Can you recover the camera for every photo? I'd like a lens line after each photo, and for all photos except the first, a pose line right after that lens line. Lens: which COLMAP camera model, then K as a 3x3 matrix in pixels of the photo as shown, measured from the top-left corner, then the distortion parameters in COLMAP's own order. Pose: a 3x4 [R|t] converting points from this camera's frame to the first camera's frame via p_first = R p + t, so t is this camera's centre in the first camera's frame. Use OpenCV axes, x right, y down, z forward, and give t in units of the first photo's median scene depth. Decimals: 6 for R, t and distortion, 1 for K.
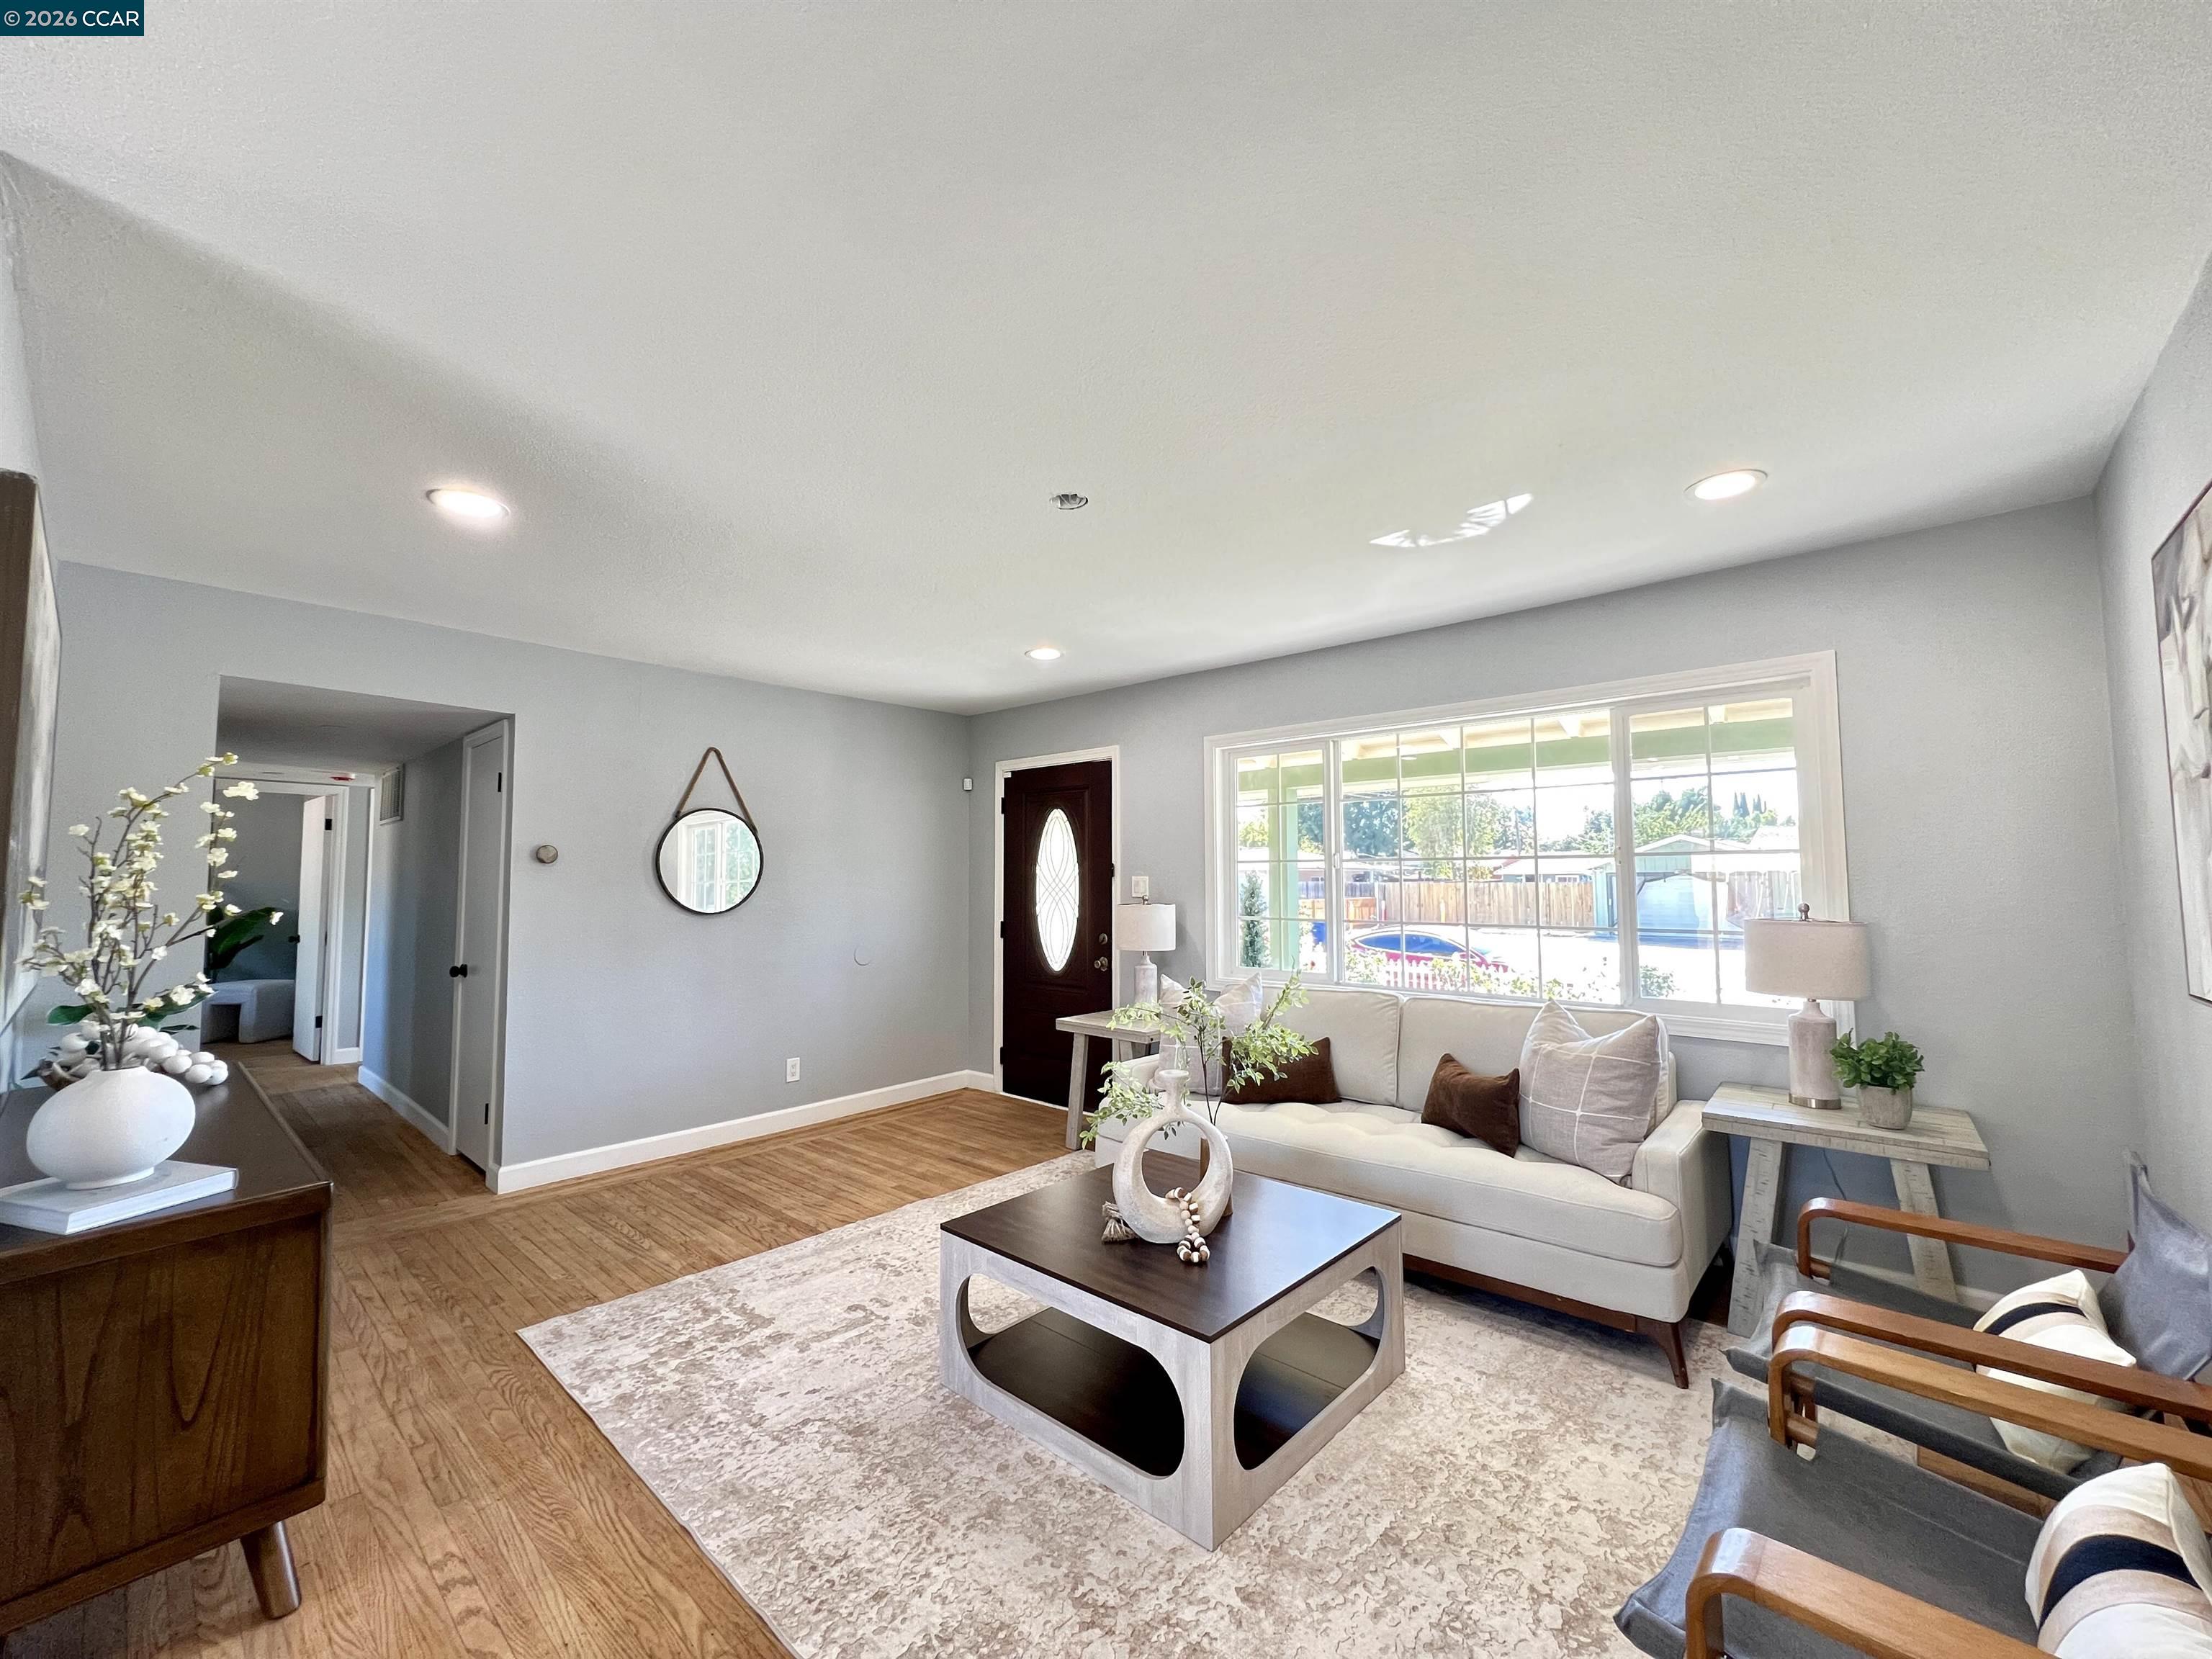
lens RADIAL K [[884.4, 0, 1103.3], [0, 884.4, 831.1], [0, 0, 1]] dist [-0.003122, 0.000933]
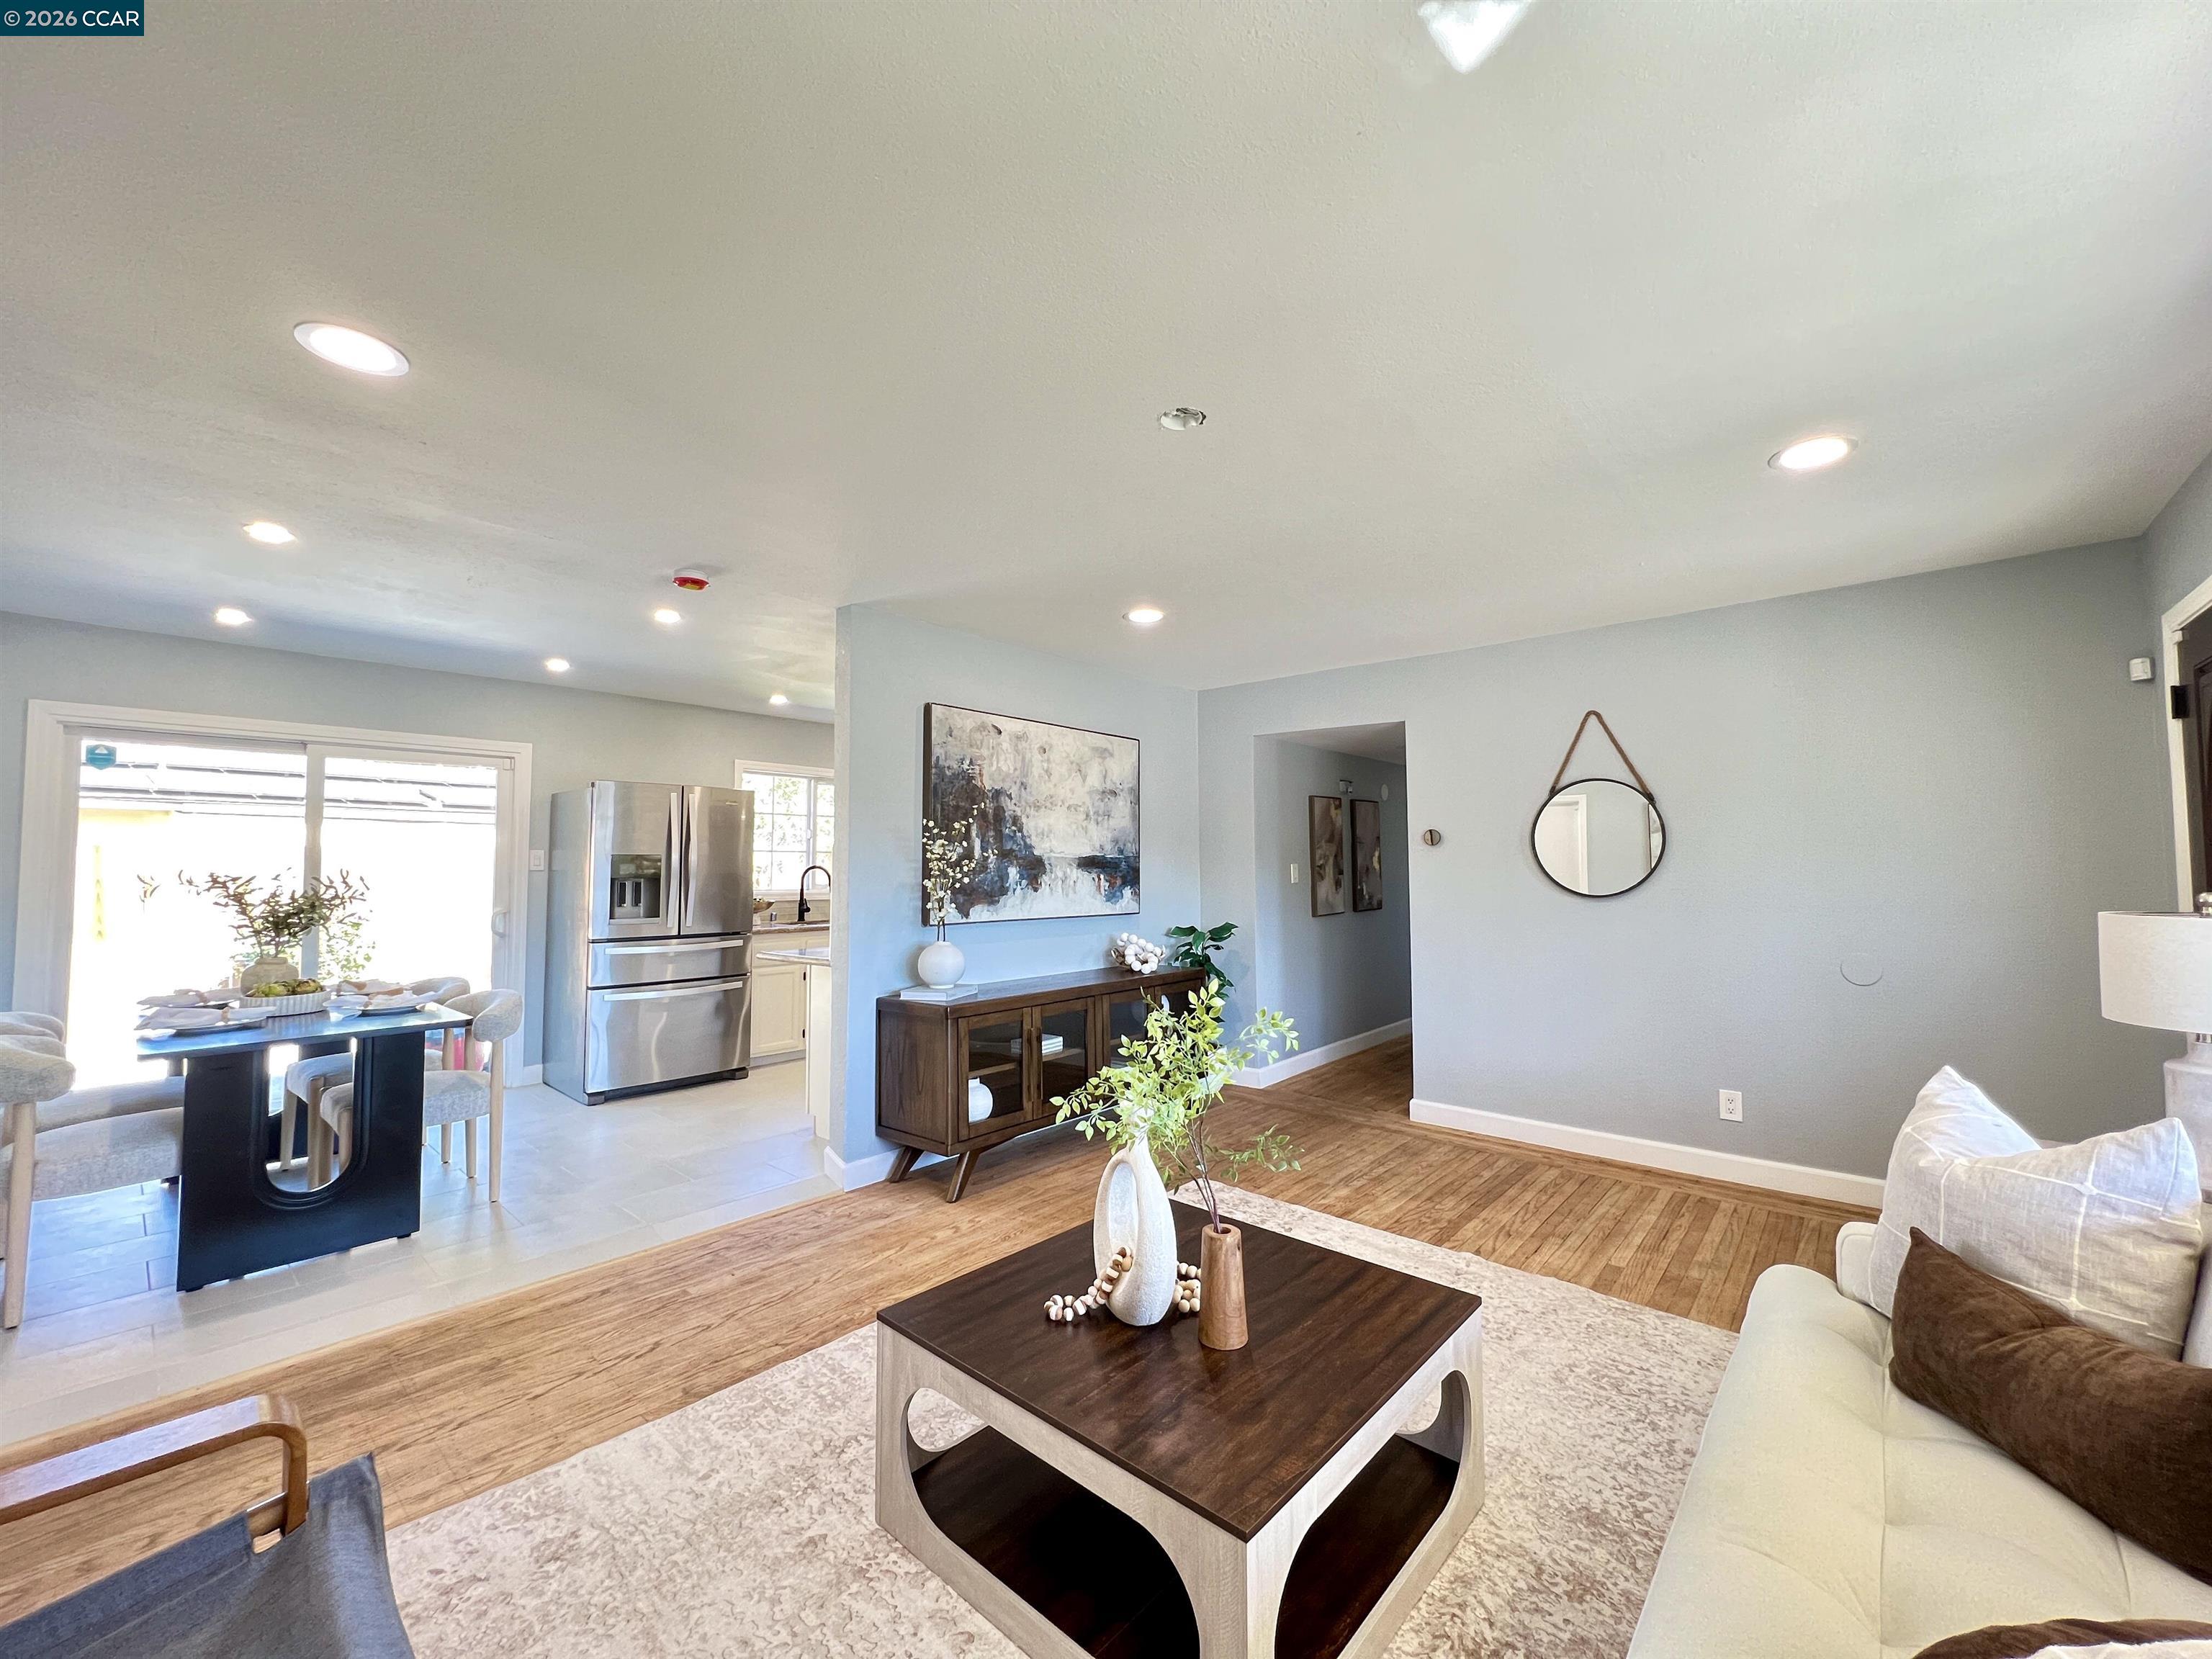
lens RADIAL K [[884.4, 0, 1103.3], [0, 884.4, 831.1], [0, 0, 1]] dist [-0.003122, 0.000933]
pose [[0.008626, -0.035463, -0.999334, 0.593472], [0.060210, 0.997576, -0.034881, 0.038224], [0.998148, -0.059869, 0.010741, 0.658794]]
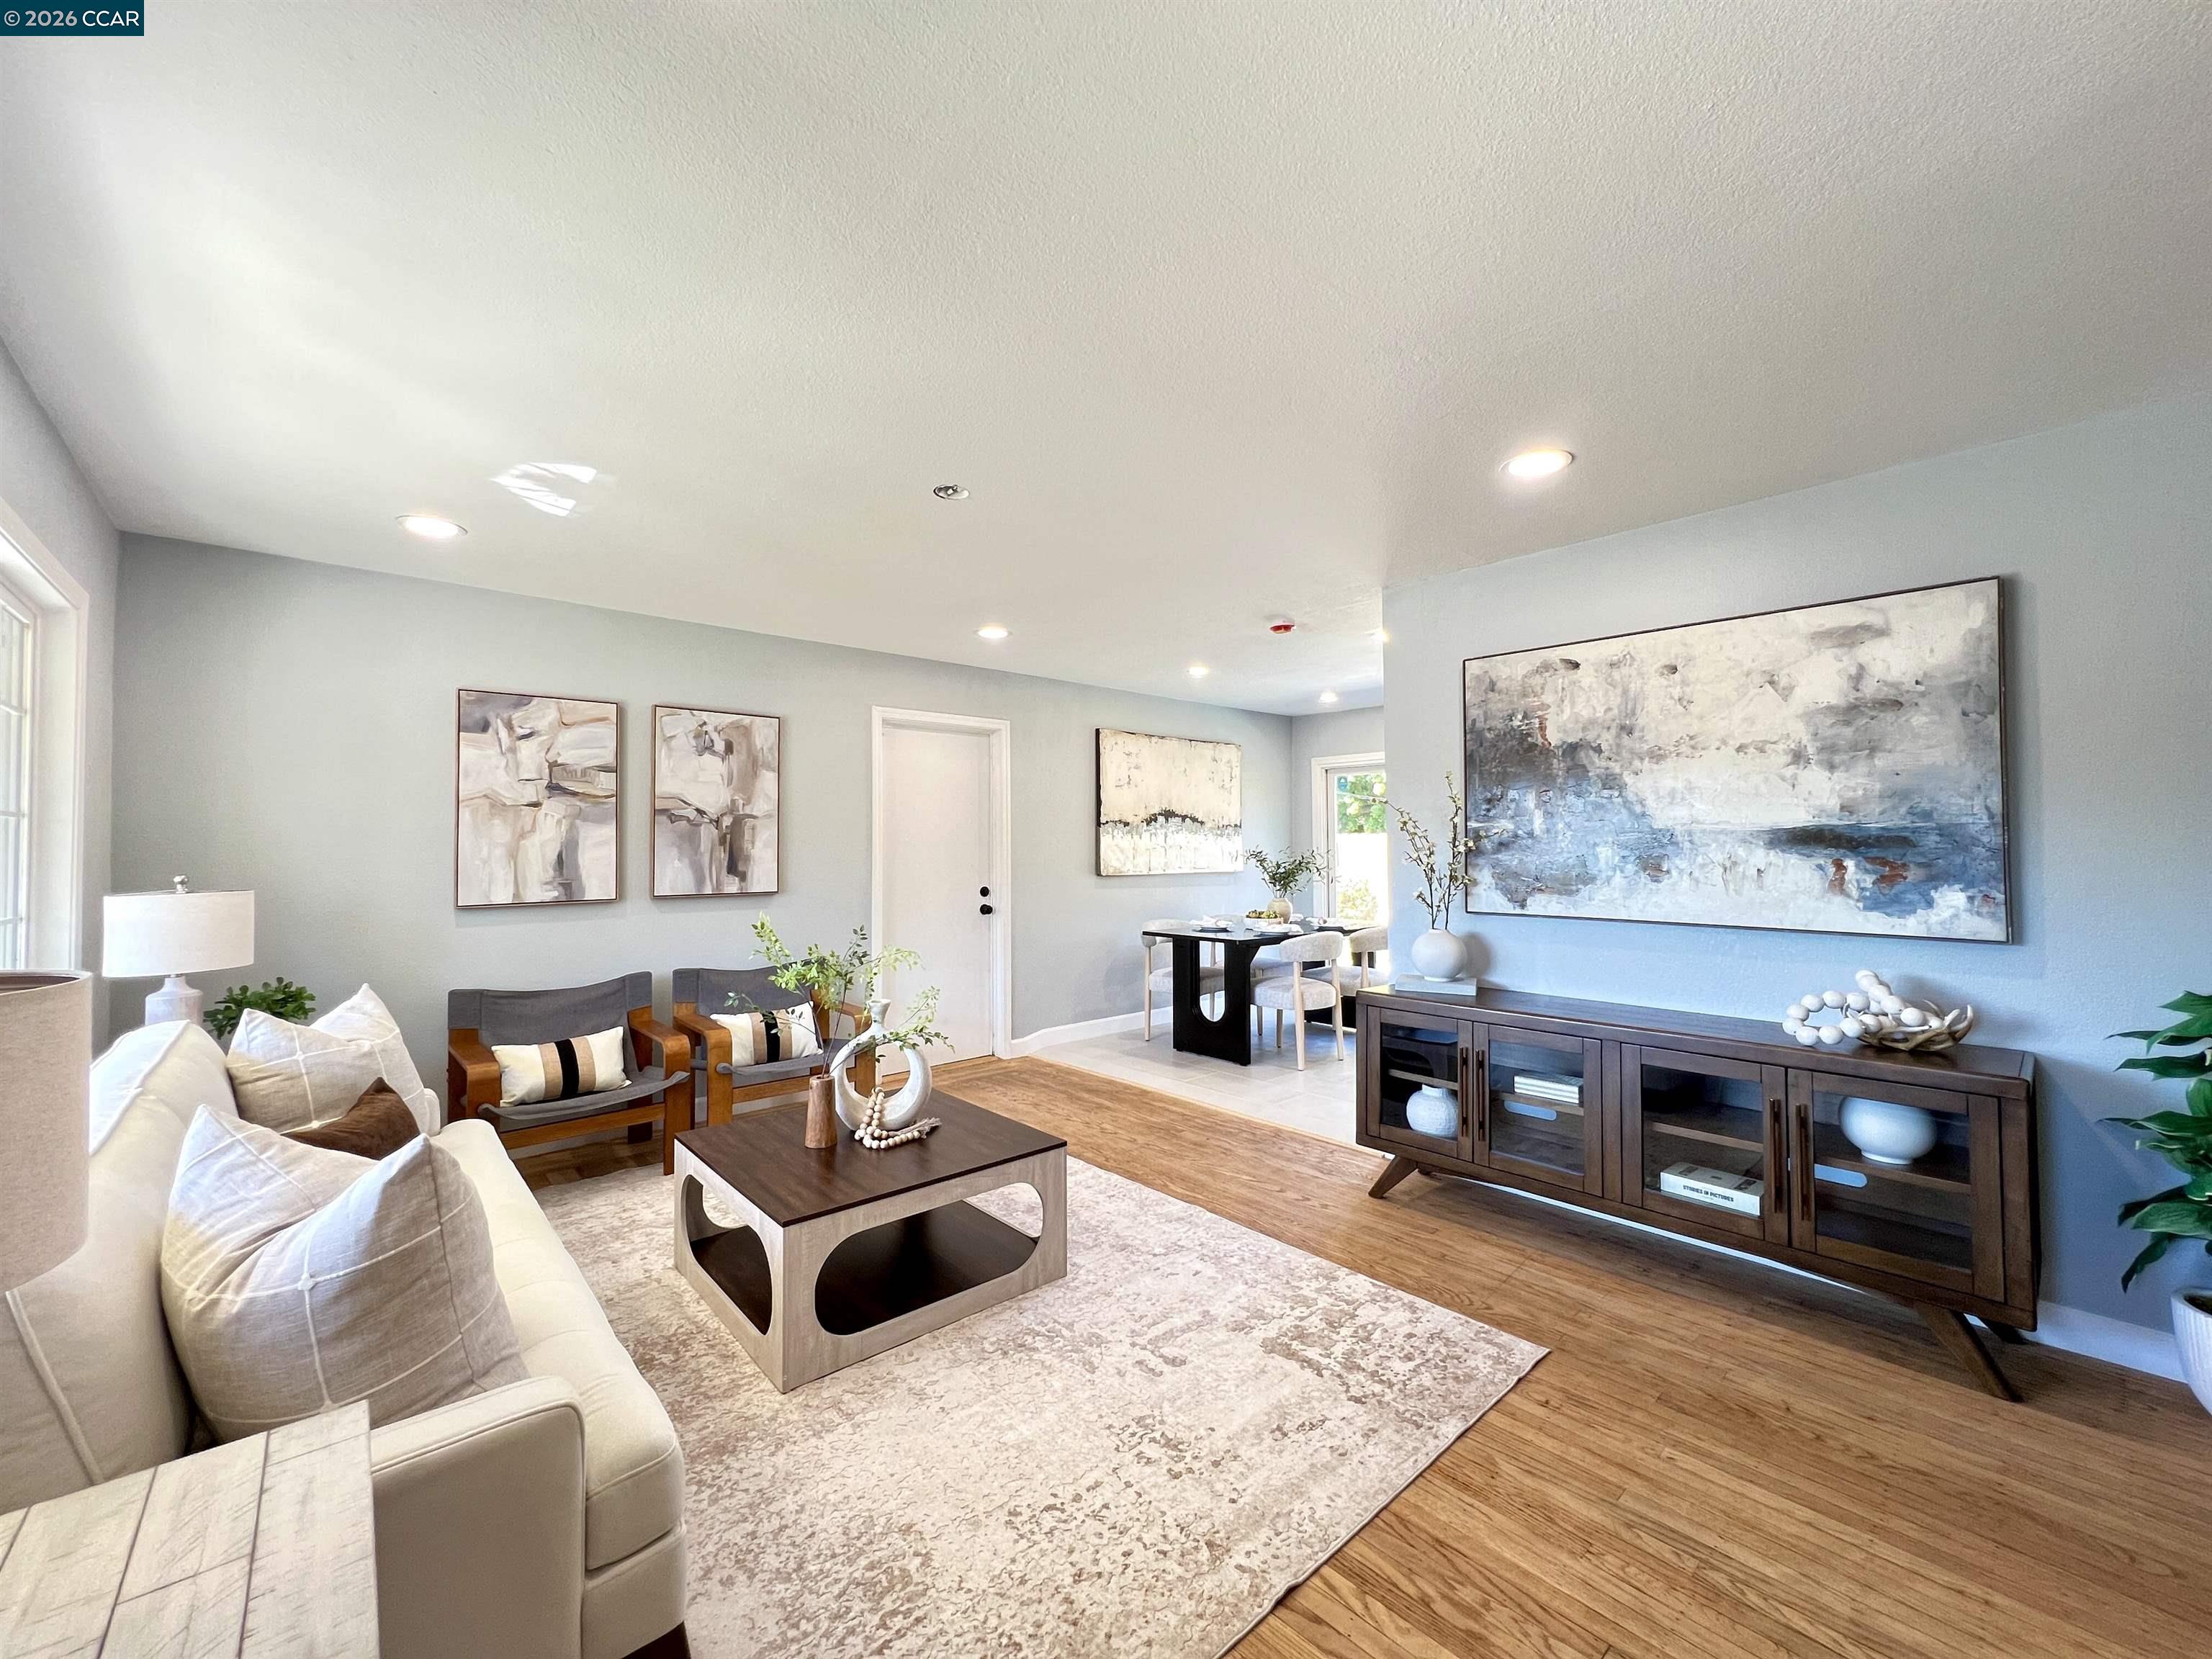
lens RADIAL K [[884.4, 0, 1103.3], [0, 884.4, 831.1], [0, 0, 1]] dist [-0.003122, 0.000933]
pose [[-0.994824, 0.012089, 0.100894, -0.242981], [0.004376, 0.997074, -0.076317, 0.089366], [-0.101522, -0.075480, -0.991966, 1.494150]]
